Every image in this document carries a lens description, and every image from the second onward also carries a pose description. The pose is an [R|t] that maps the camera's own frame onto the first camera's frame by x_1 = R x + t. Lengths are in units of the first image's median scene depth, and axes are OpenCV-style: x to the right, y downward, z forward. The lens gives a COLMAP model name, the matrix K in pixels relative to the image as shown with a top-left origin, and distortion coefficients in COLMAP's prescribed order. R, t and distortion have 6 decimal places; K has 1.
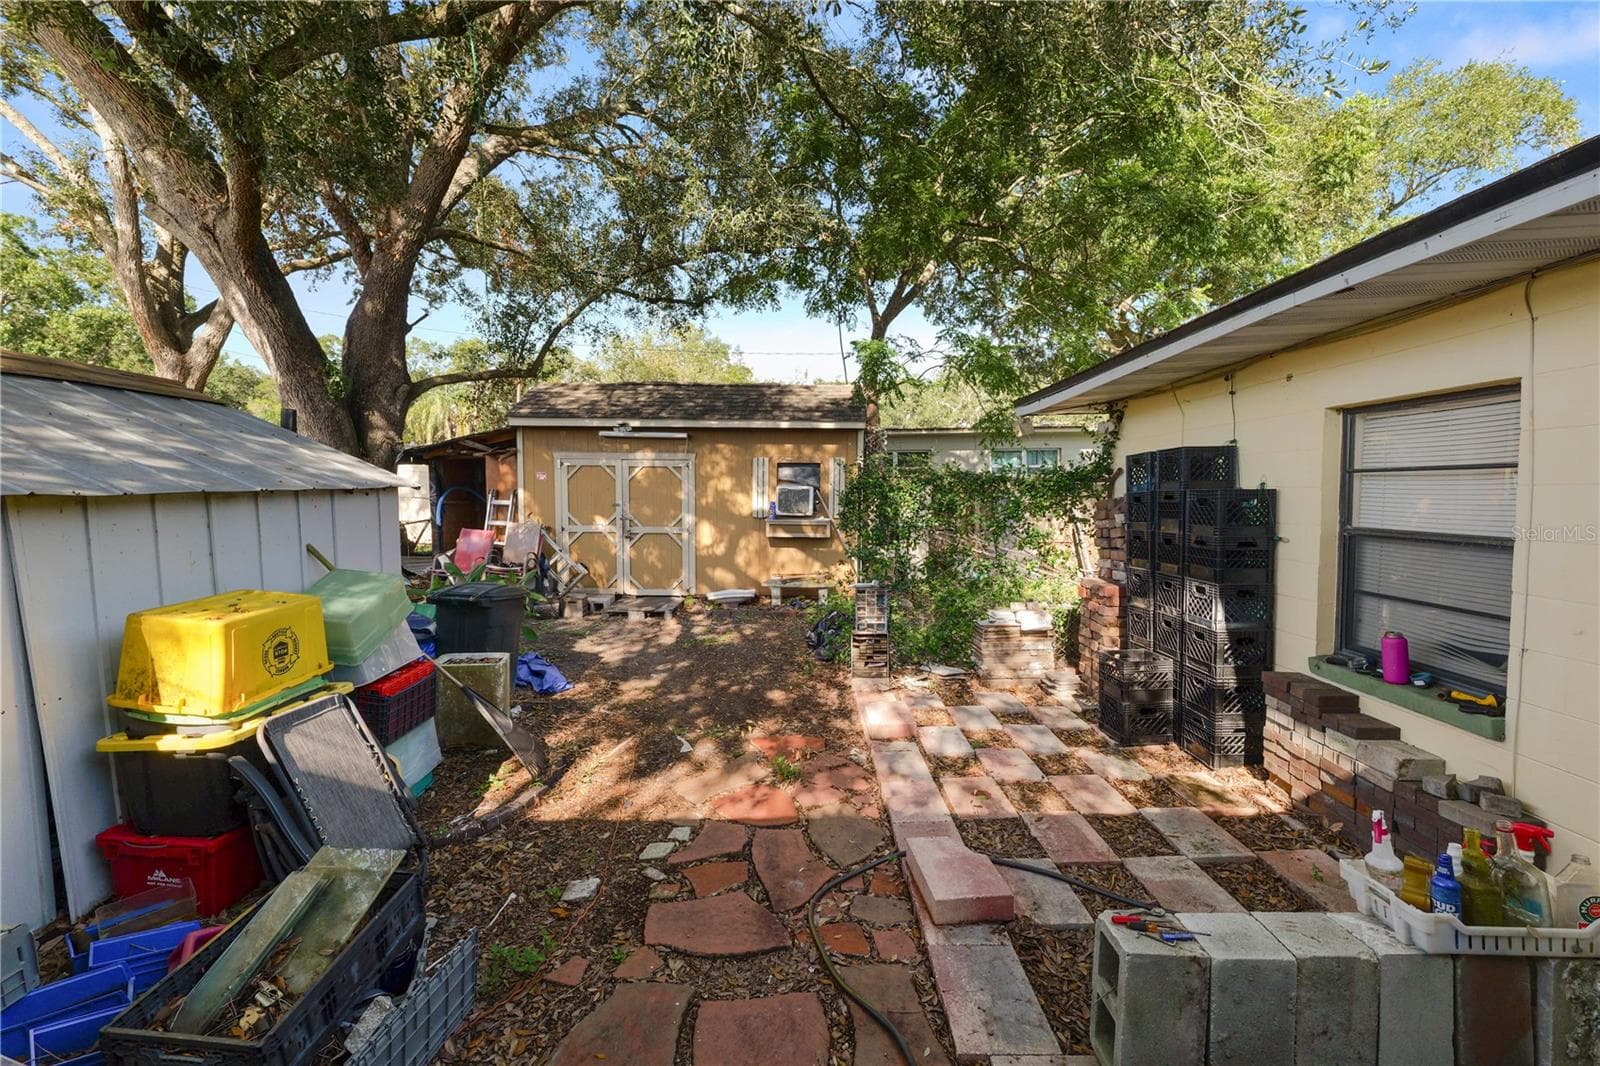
lens RADIAL K [[651.7, 0, 798.6], [0, 651.7, 525.6], [0, 0, 1]] dist [-0.011320, 0.000357]
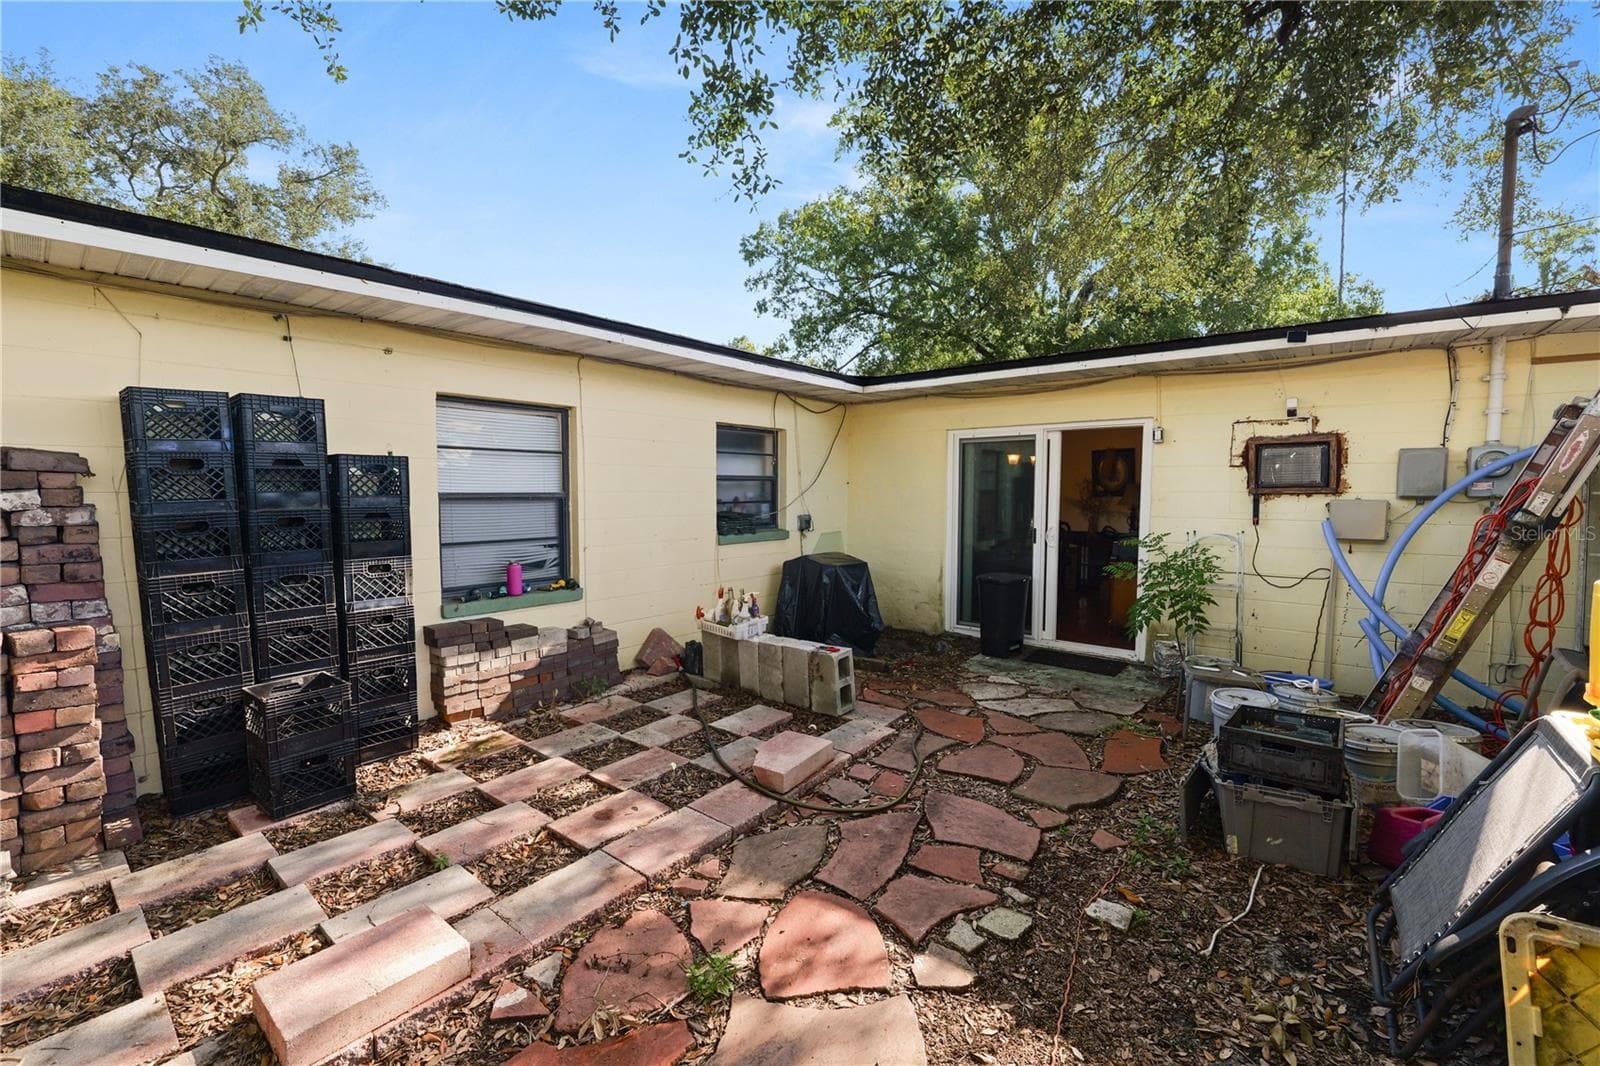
lens RADIAL K [[651.7, 0, 798.6], [0, 651.7, 525.6], [0, 0, 1]] dist [-0.011320, 0.000357]
pose [[-0.779601, -0.023708, 0.625828, -0.266098], [0.040396, 0.995299, 0.088025, -0.009952], [-0.624973, 0.093905, -0.774978, 0.919217]]
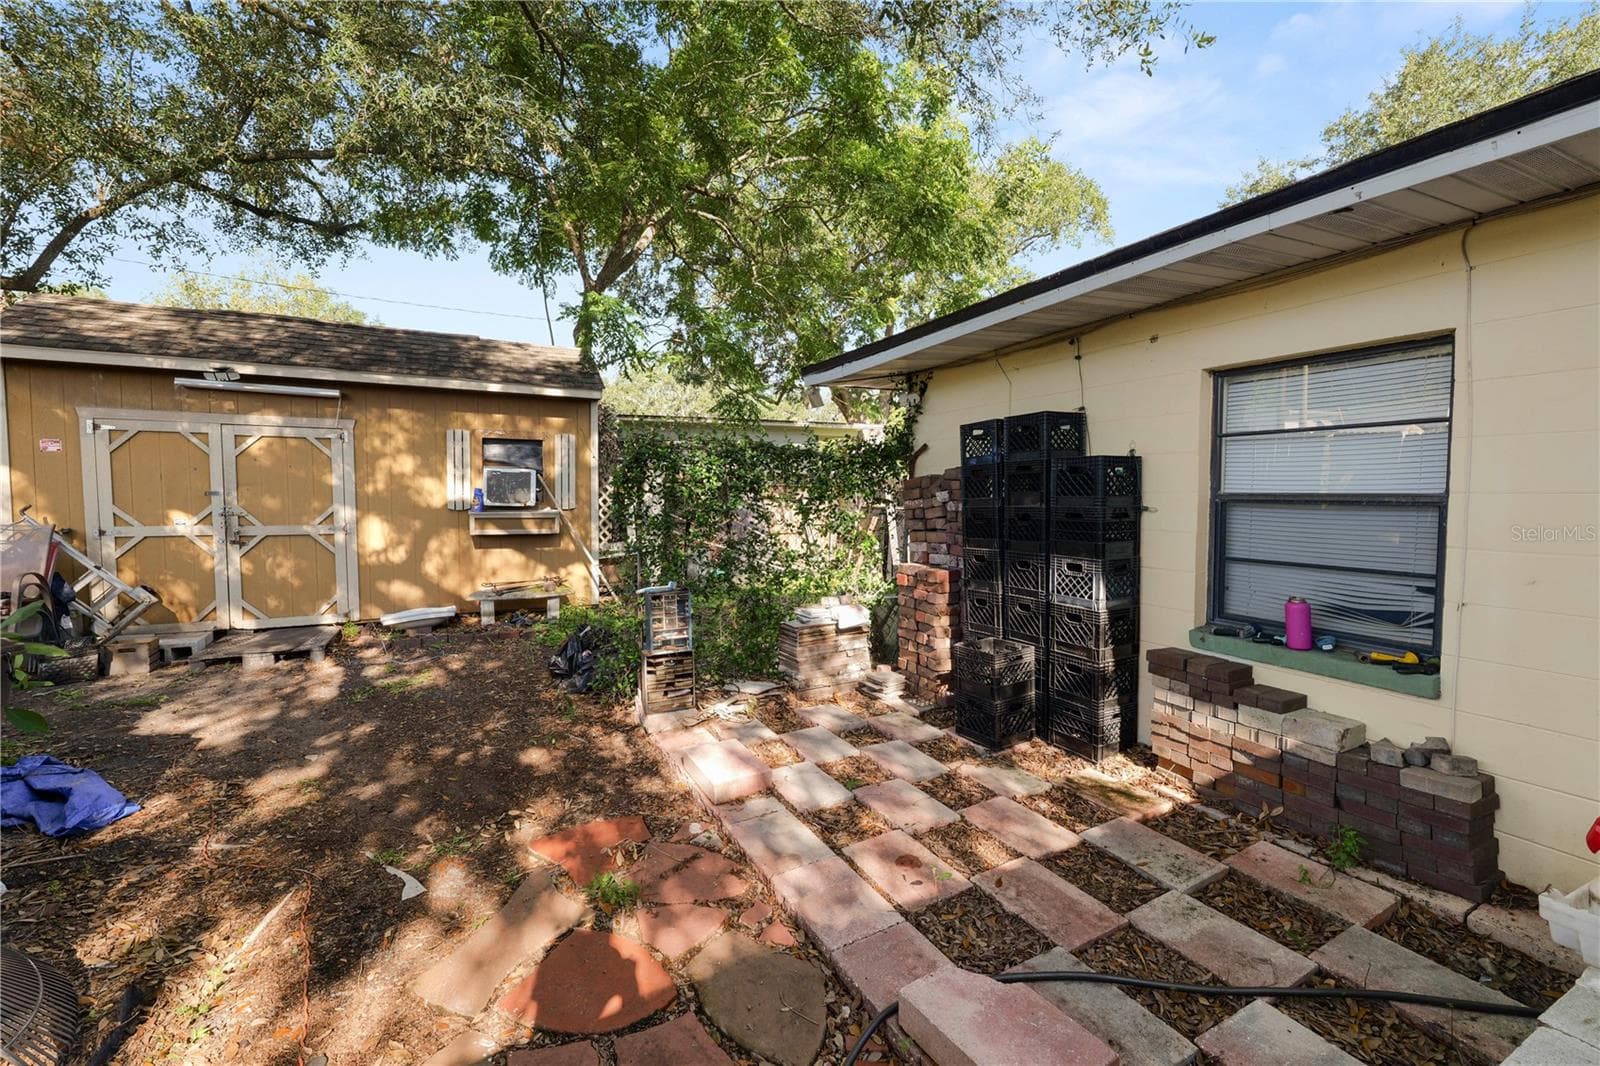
lens RADIAL K [[651.7, 0, 798.6], [0, 651.7, 525.6], [0, 0, 1]] dist [-0.011320, 0.000357]
pose [[0.885811, -0.024243, 0.463413, -0.099904], [0.024293, 0.999688, 0.005861, 0.018061], [-0.463410, 0.006065, 0.886123, 0.257747]]
